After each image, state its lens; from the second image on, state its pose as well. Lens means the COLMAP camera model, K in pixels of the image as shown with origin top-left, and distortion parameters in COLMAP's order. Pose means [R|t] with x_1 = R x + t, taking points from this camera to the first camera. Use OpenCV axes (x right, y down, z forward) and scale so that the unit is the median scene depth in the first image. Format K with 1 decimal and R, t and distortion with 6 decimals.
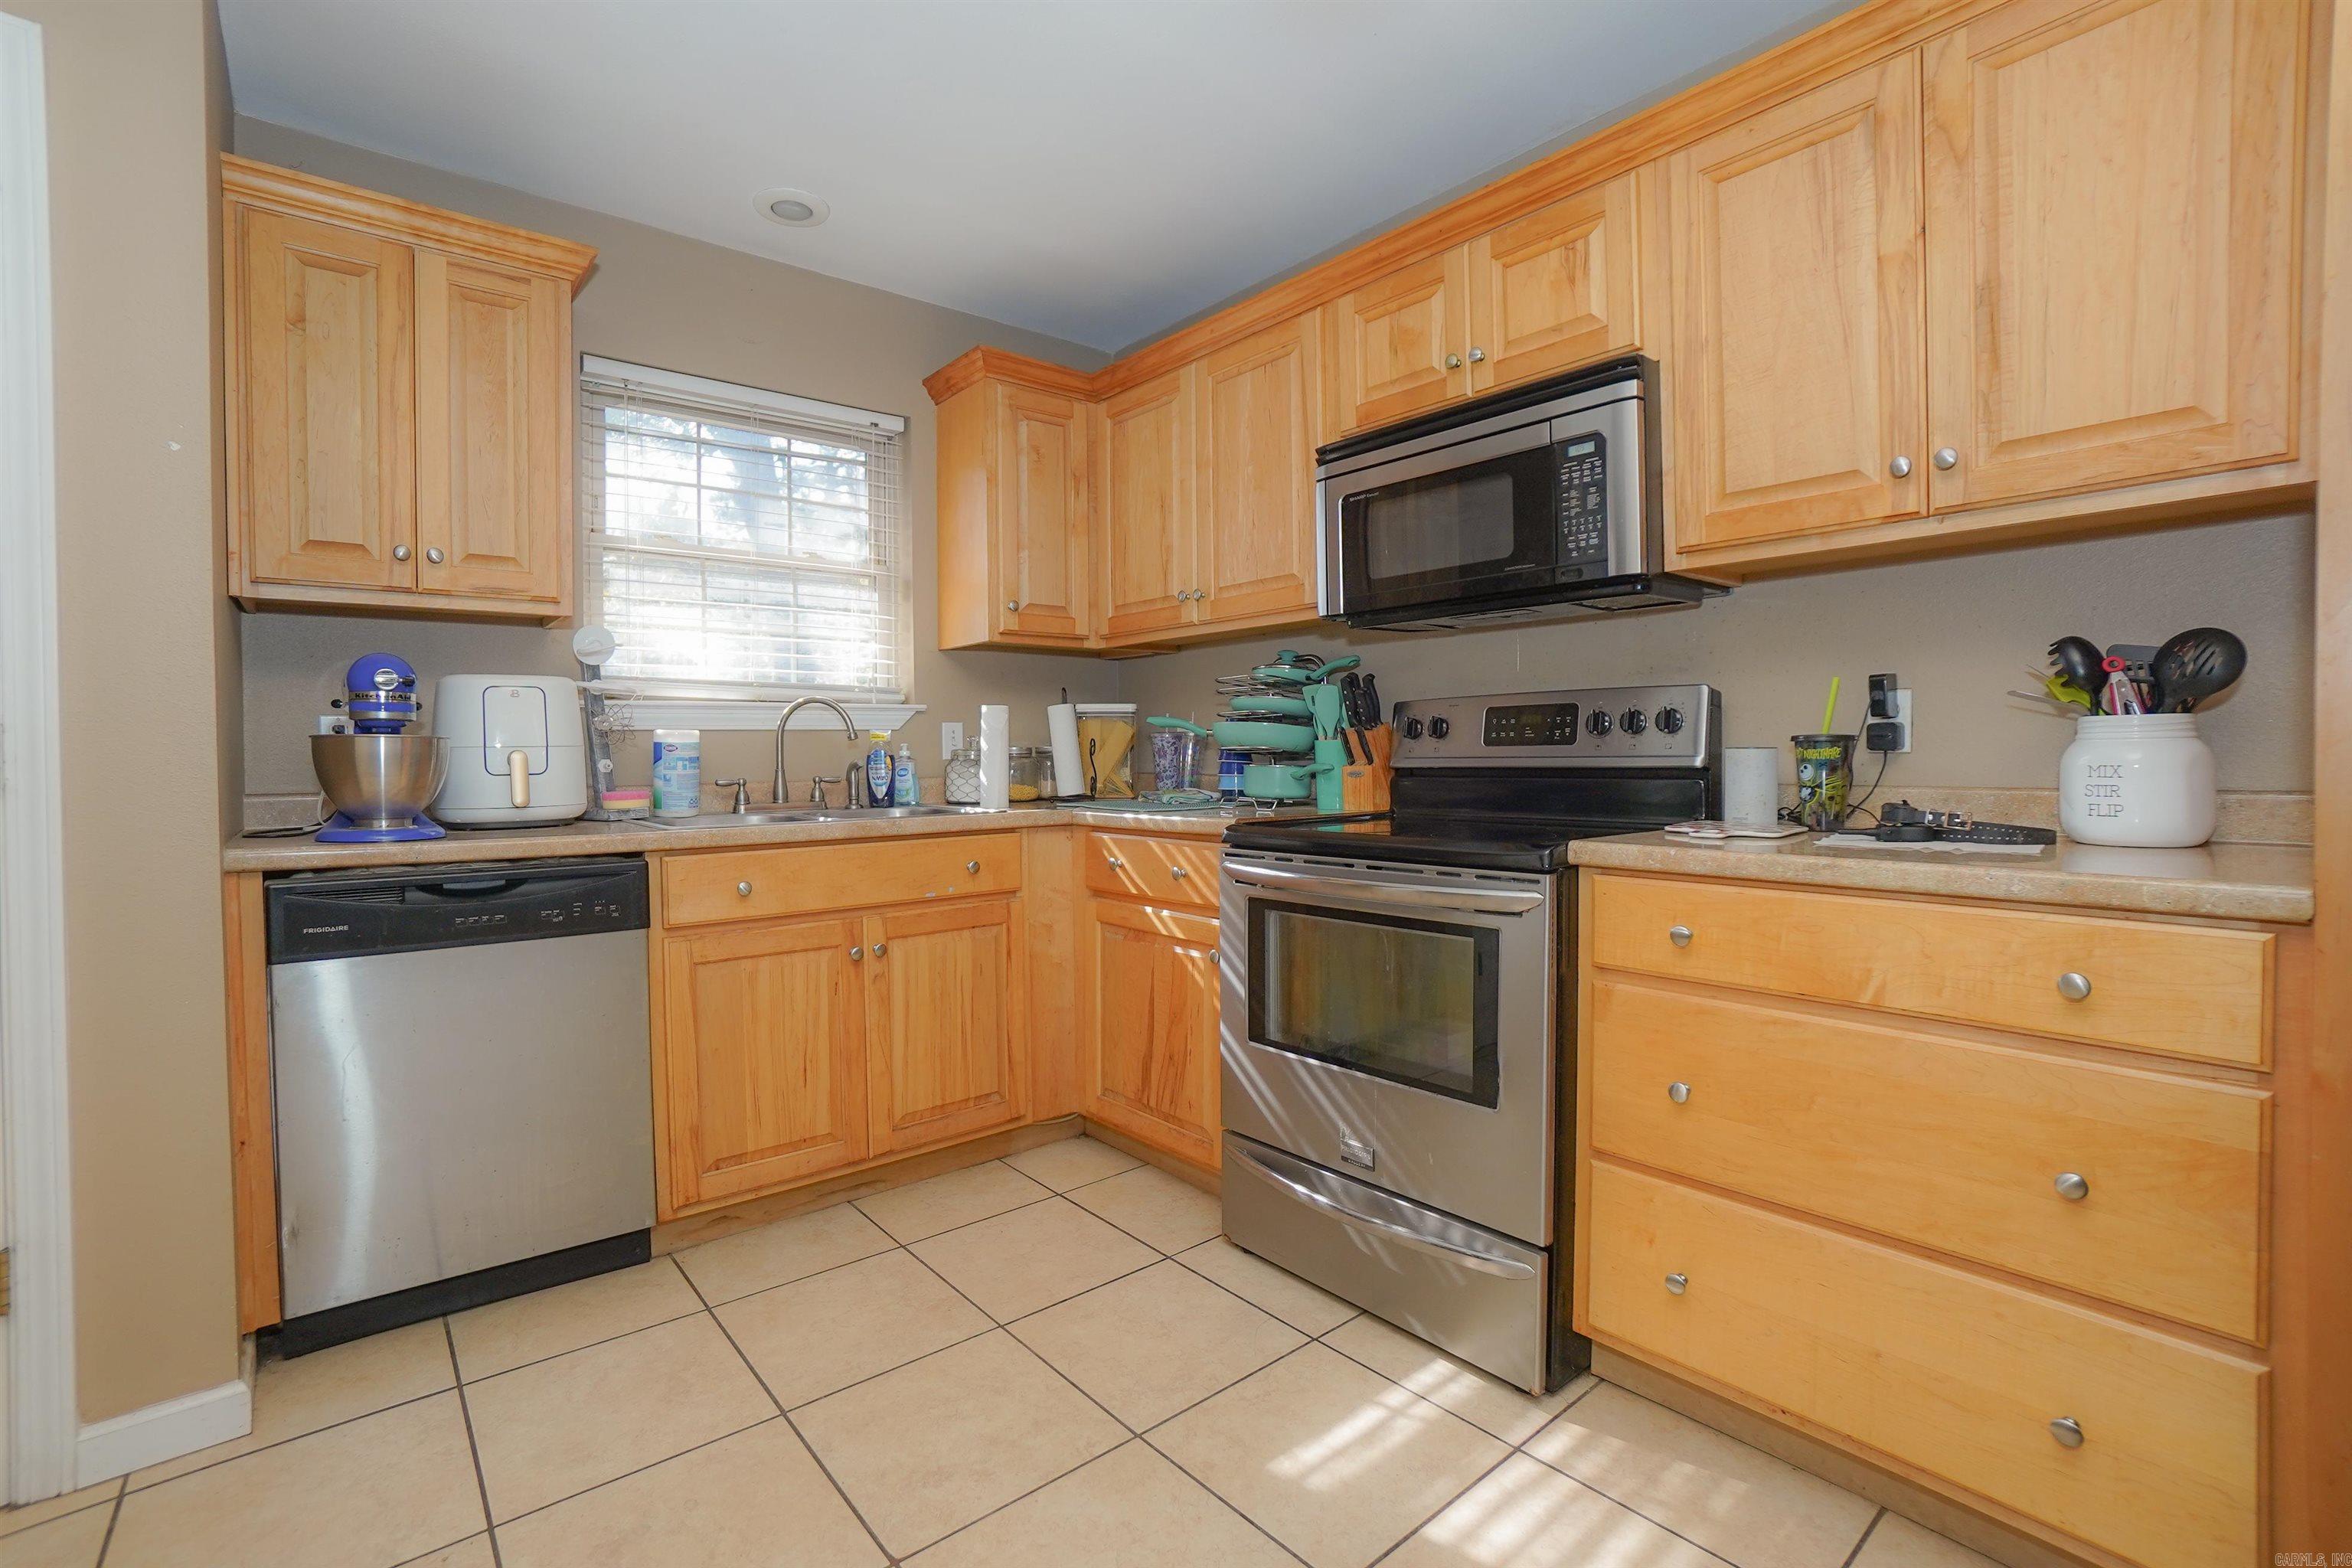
lens RADIAL K [[1035.6, 0, 1155.9], [0, 1035.6, 774.8], [0, 0, 1]] dist [-0.034415, 0.002870]
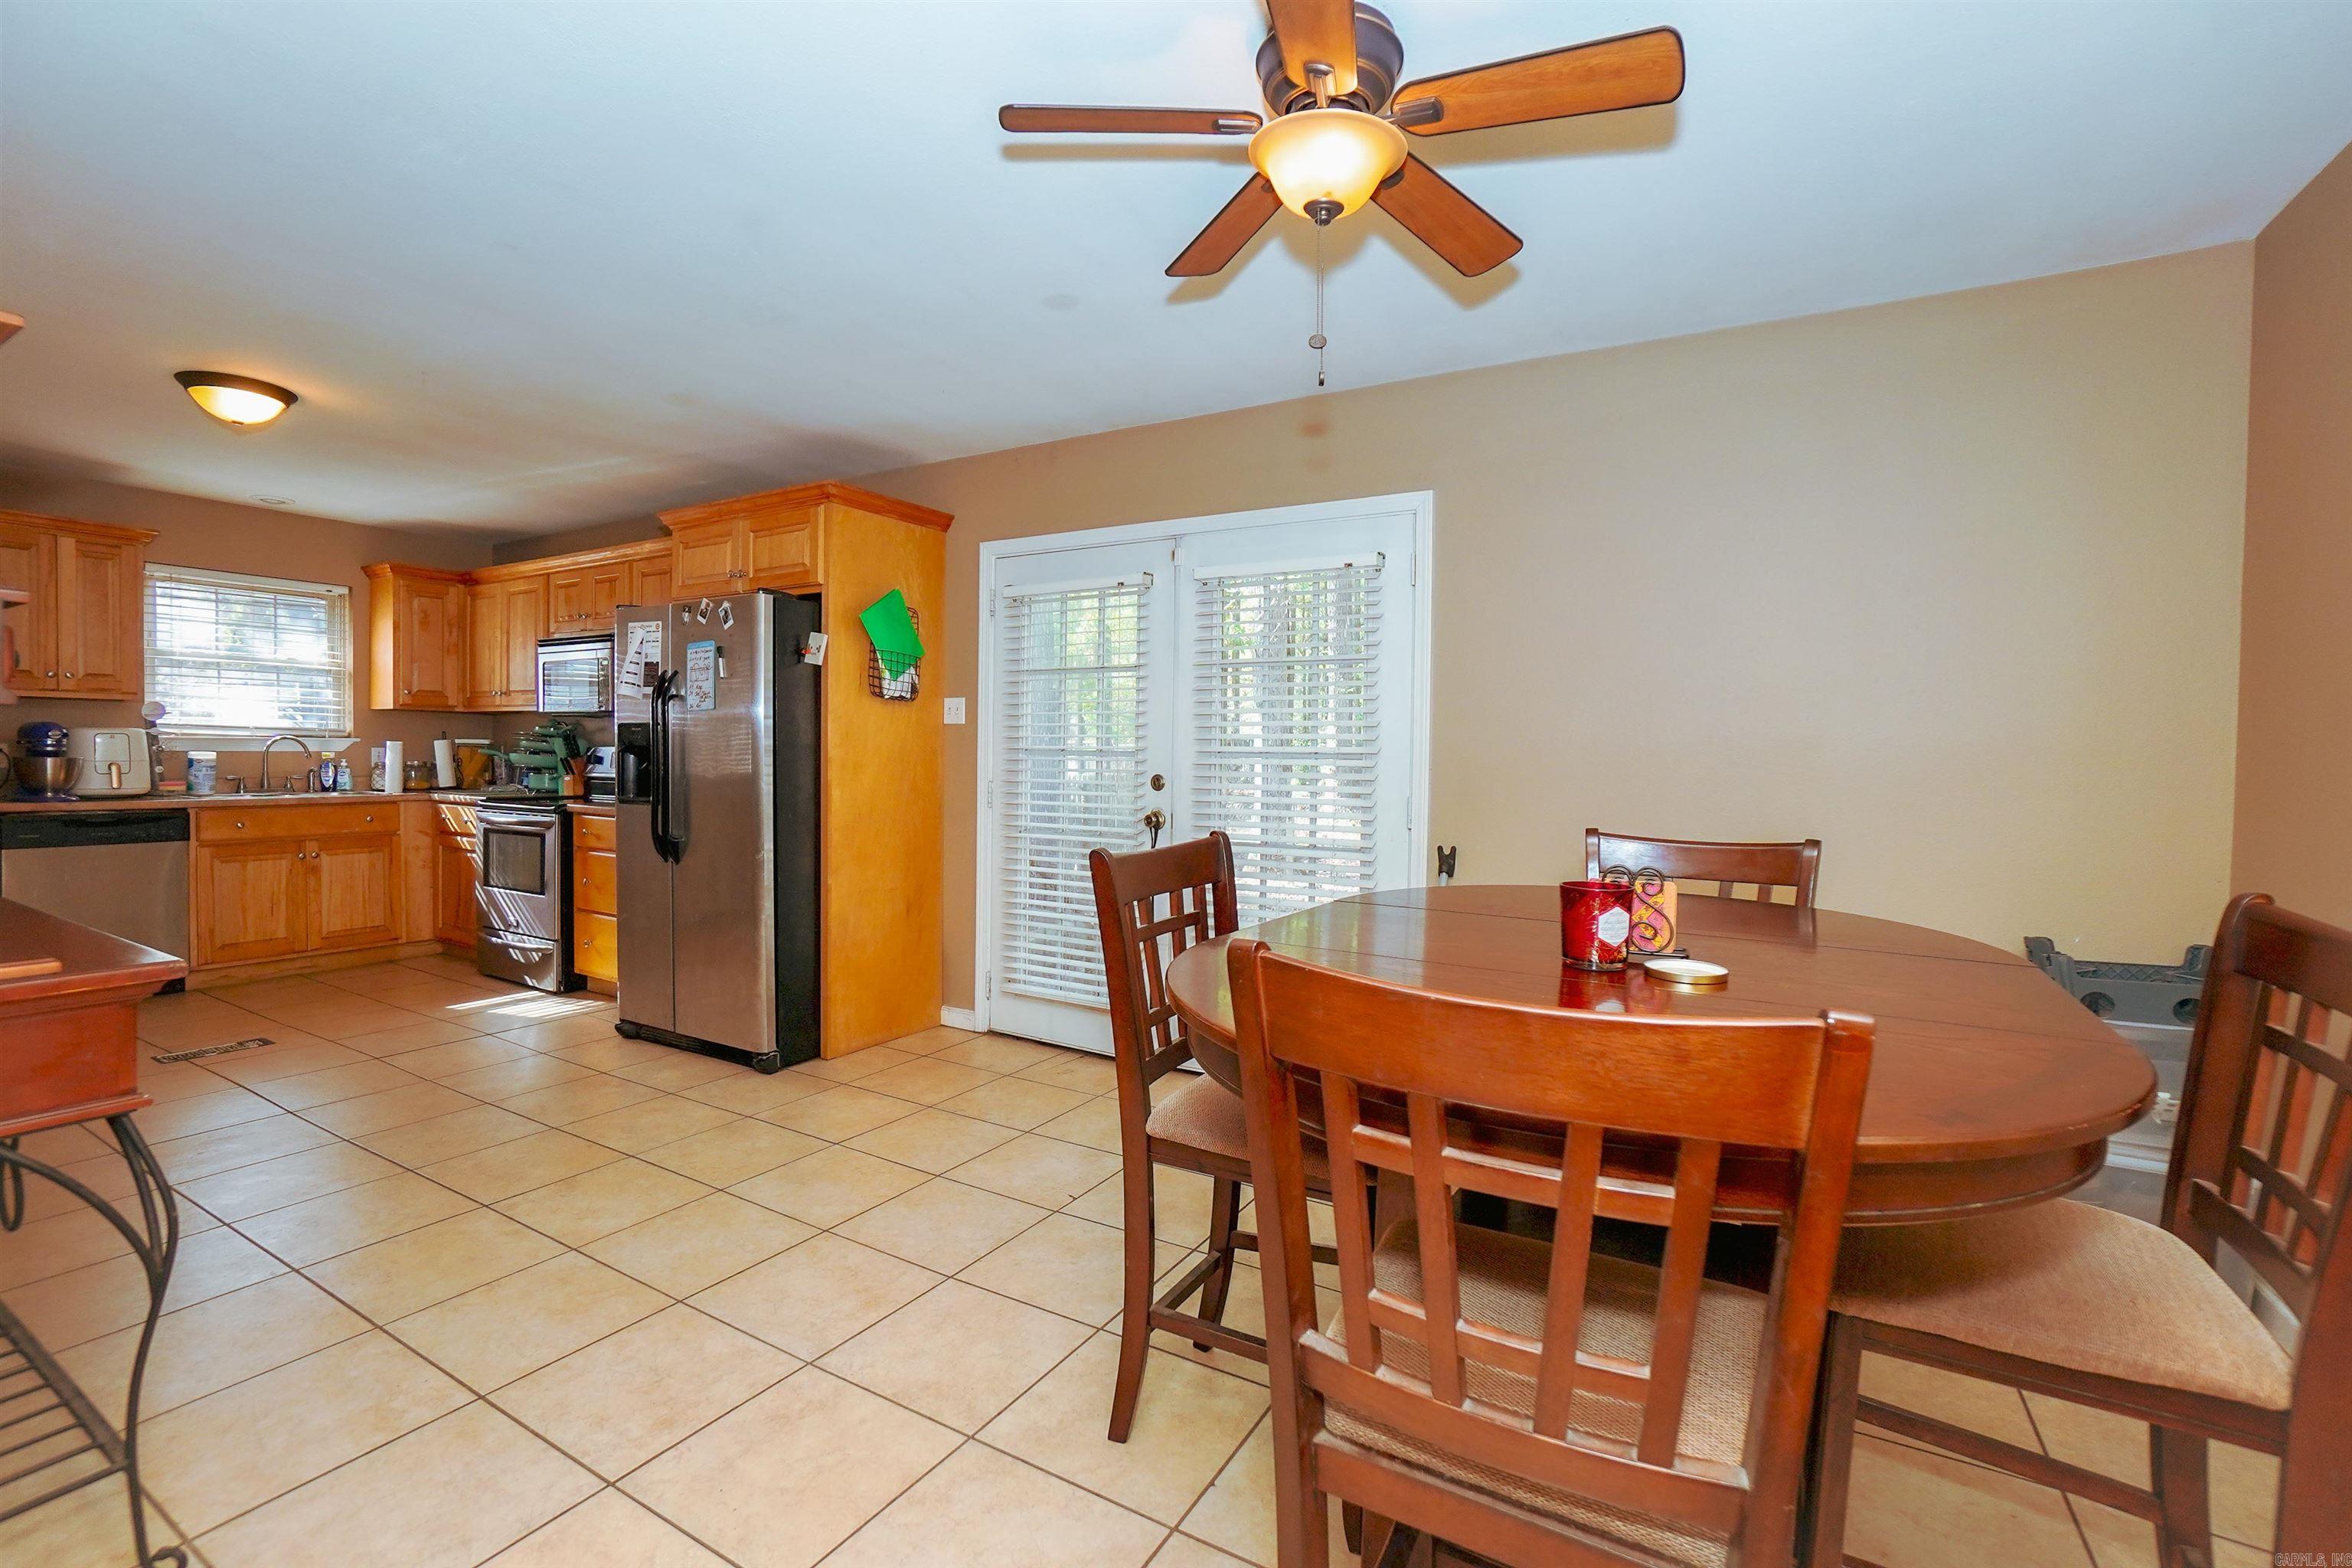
lens RADIAL K [[1035.6, 0, 1198.7], [0, 1035.6, 780.6], [0, 0, 1]] dist [-0.034415, 0.002870]
pose [[0.937784, 0.013315, 0.346963, 0.726248], [-0.017167, 0.999820, 0.008032, -0.038699], [-0.346794, -0.013489, 0.937844, -1.615154]]
